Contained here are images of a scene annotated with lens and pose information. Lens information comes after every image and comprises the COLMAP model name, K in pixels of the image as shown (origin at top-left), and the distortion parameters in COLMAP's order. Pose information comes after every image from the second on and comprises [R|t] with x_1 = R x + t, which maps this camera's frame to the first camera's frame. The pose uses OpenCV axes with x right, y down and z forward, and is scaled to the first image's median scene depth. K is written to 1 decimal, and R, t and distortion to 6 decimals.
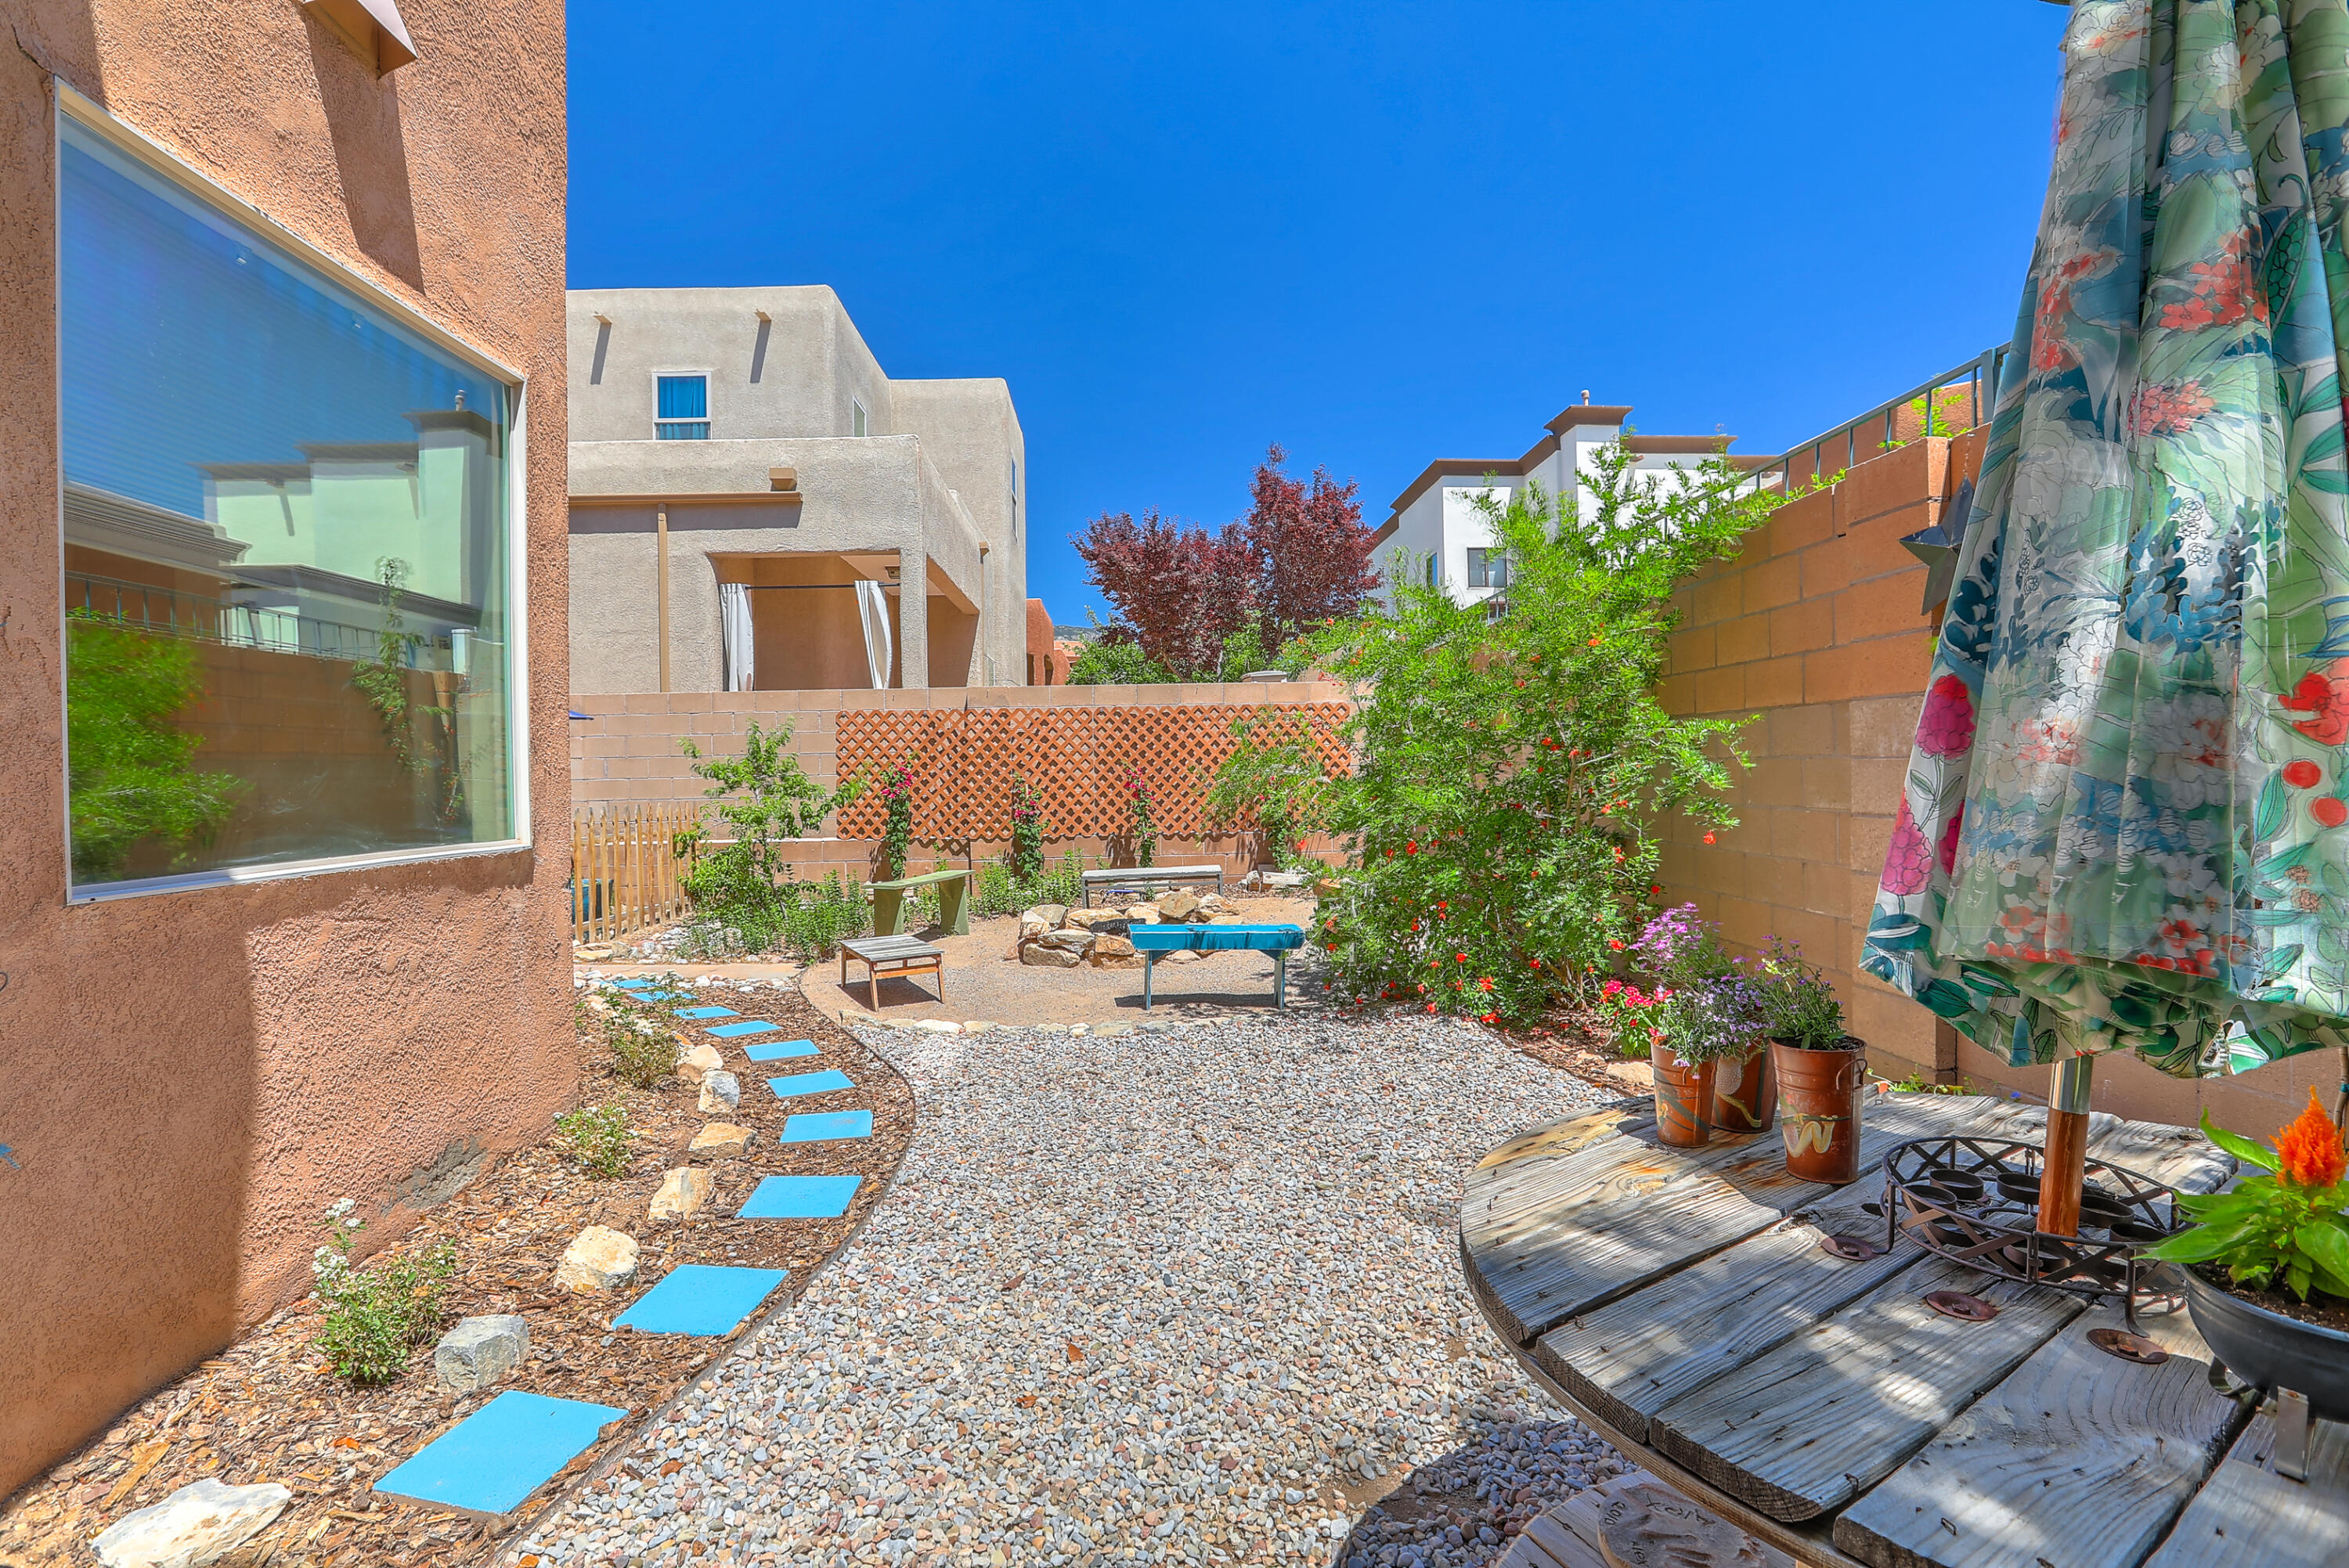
lens RADIAL K [[1071.4, 0, 1174.1], [0, 1071.4, 782.2], [0, 0, 1]] dist [-0.056896, 0.022587]
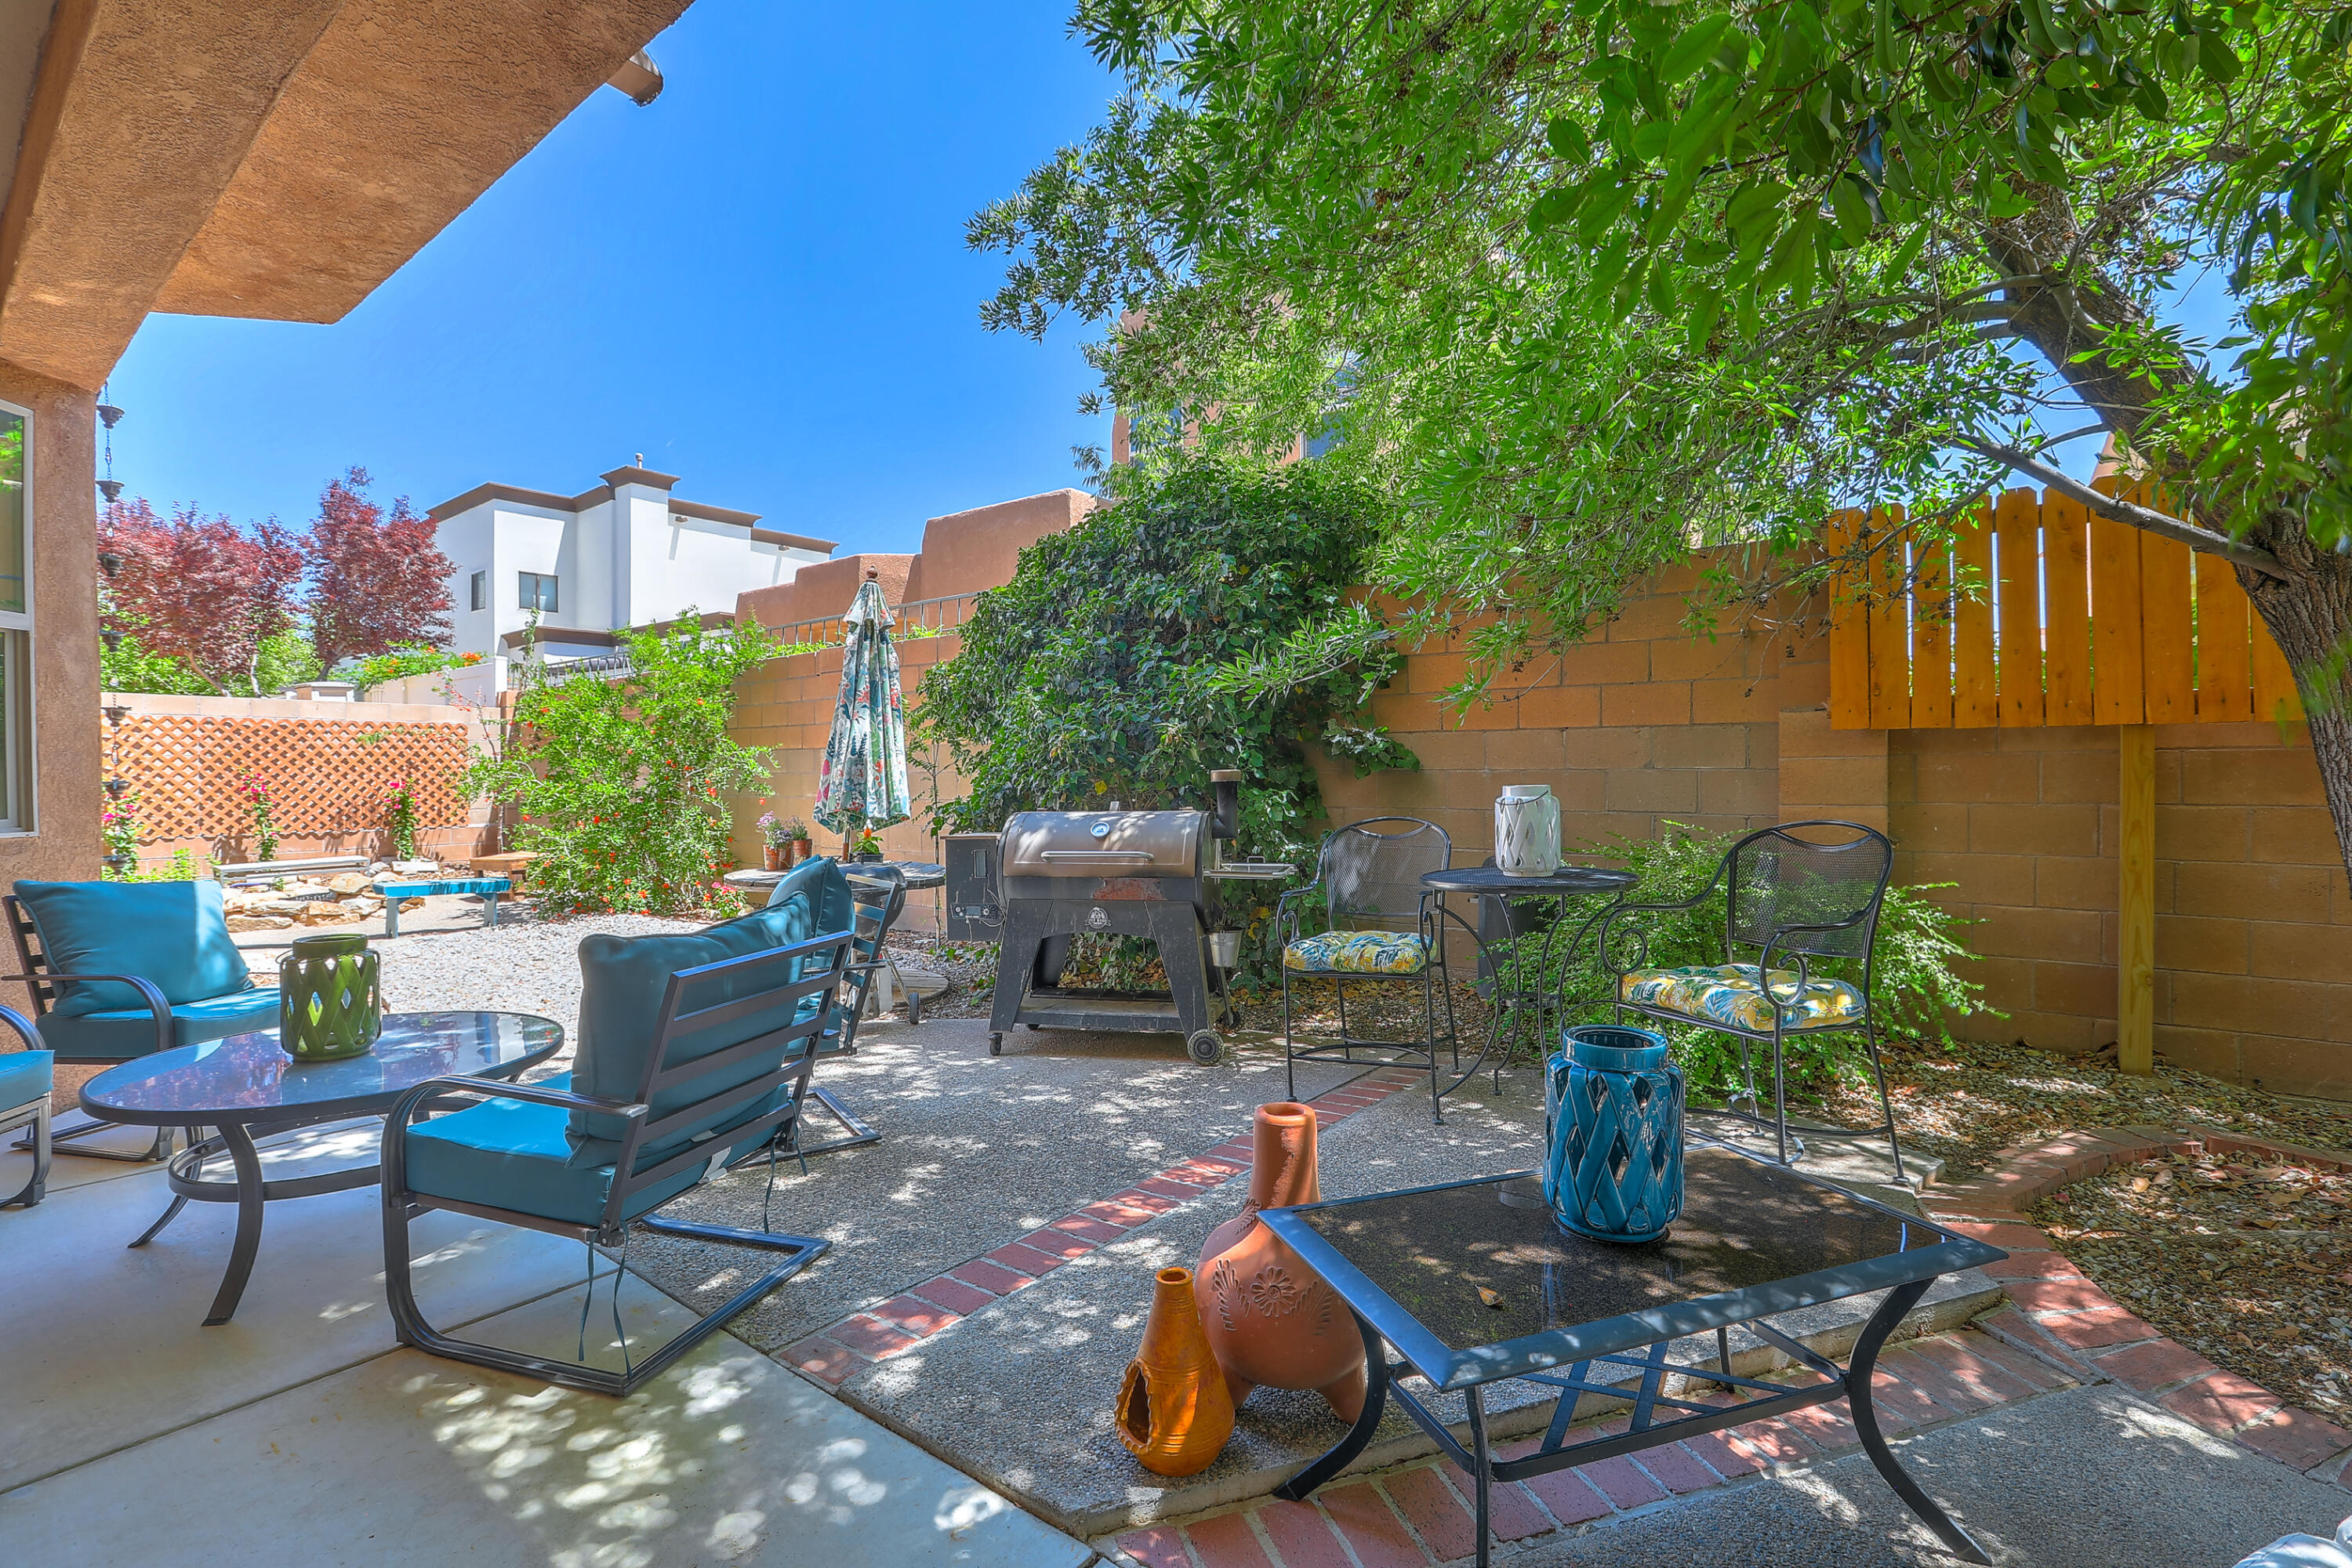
lens RADIAL K [[1072.9, 0, 1175.6], [0, 1072.9, 782.2], [0, 0, 1]] dist [-0.056896, 0.022587]
pose [[0.645807, 0.006587, 0.763472, -0.235567], [0.002211, 0.999942, -0.010498, 0.008265], [-0.763498, 0.008468, 0.645755, -0.413224]]
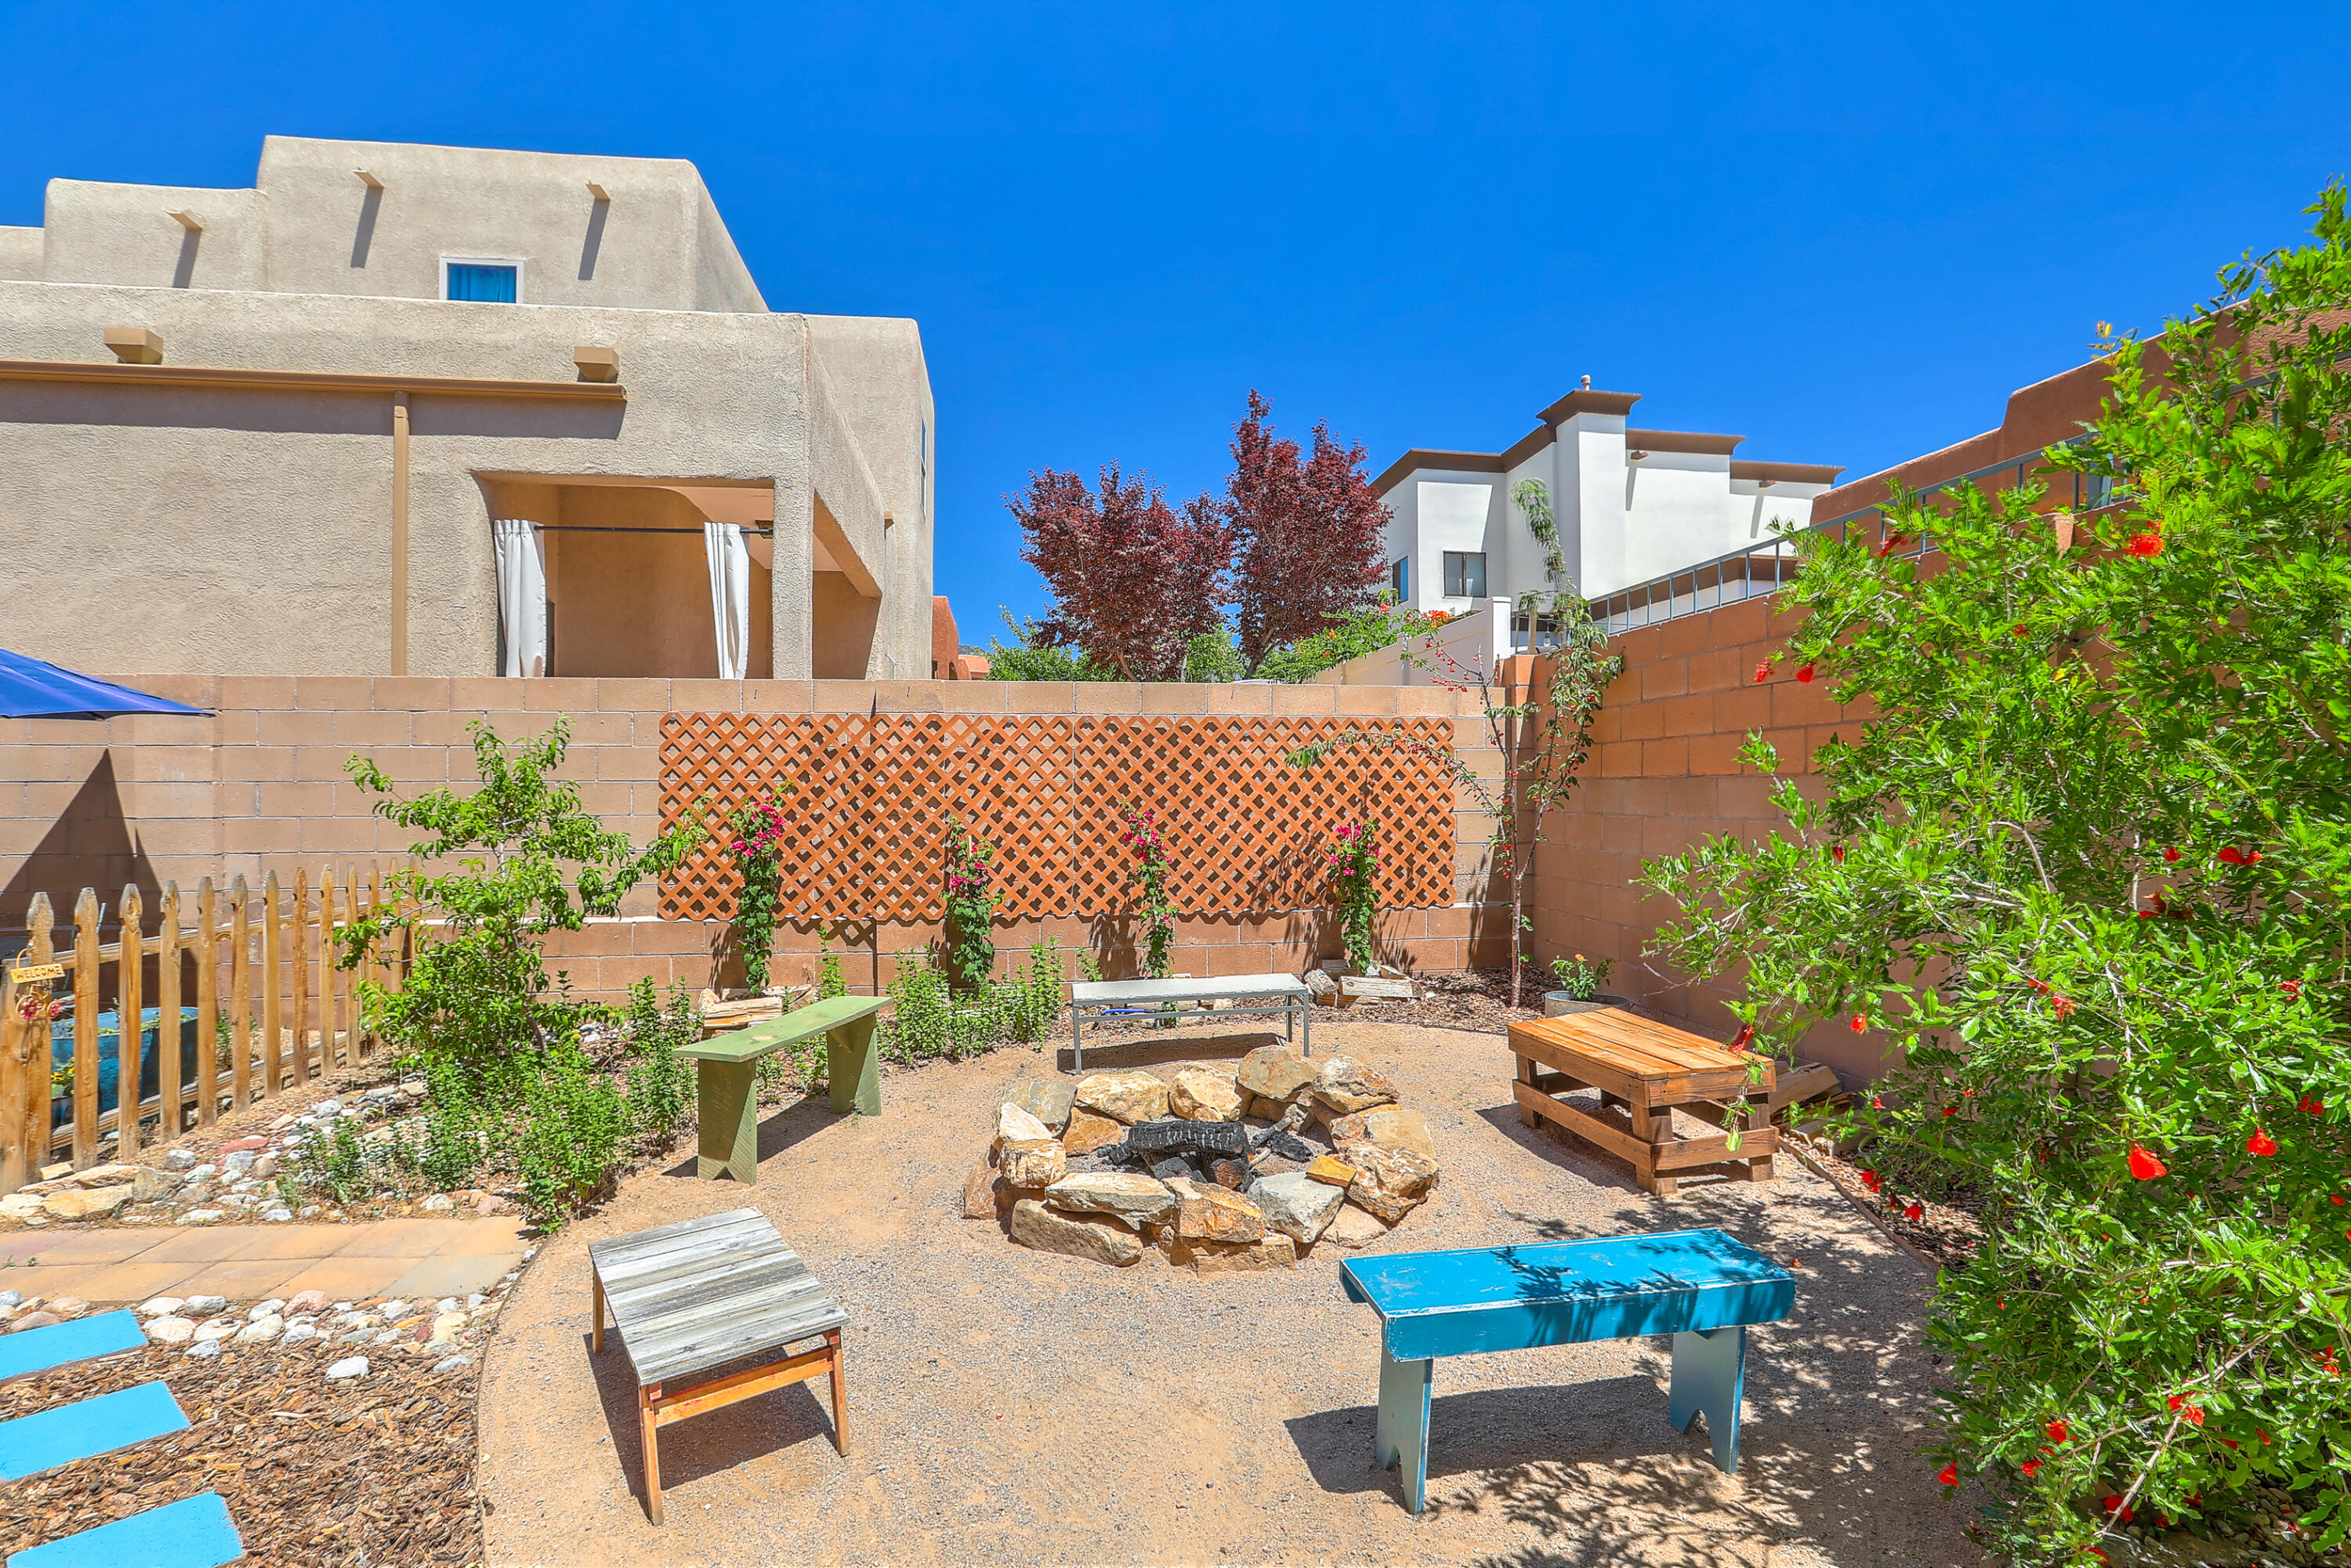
lens RADIAL K [[1072.4, 0, 1175.1], [0, 1072.4, 782.2], [0, 0, 1]] dist [-0.056896, 0.022587]
pose [[0.994373, 0.015698, 0.104768, -0.081794], [-0.013501, 0.999675, -0.021647, -0.016913], [-0.105074, 0.020111, 0.994261, 0.350799]]
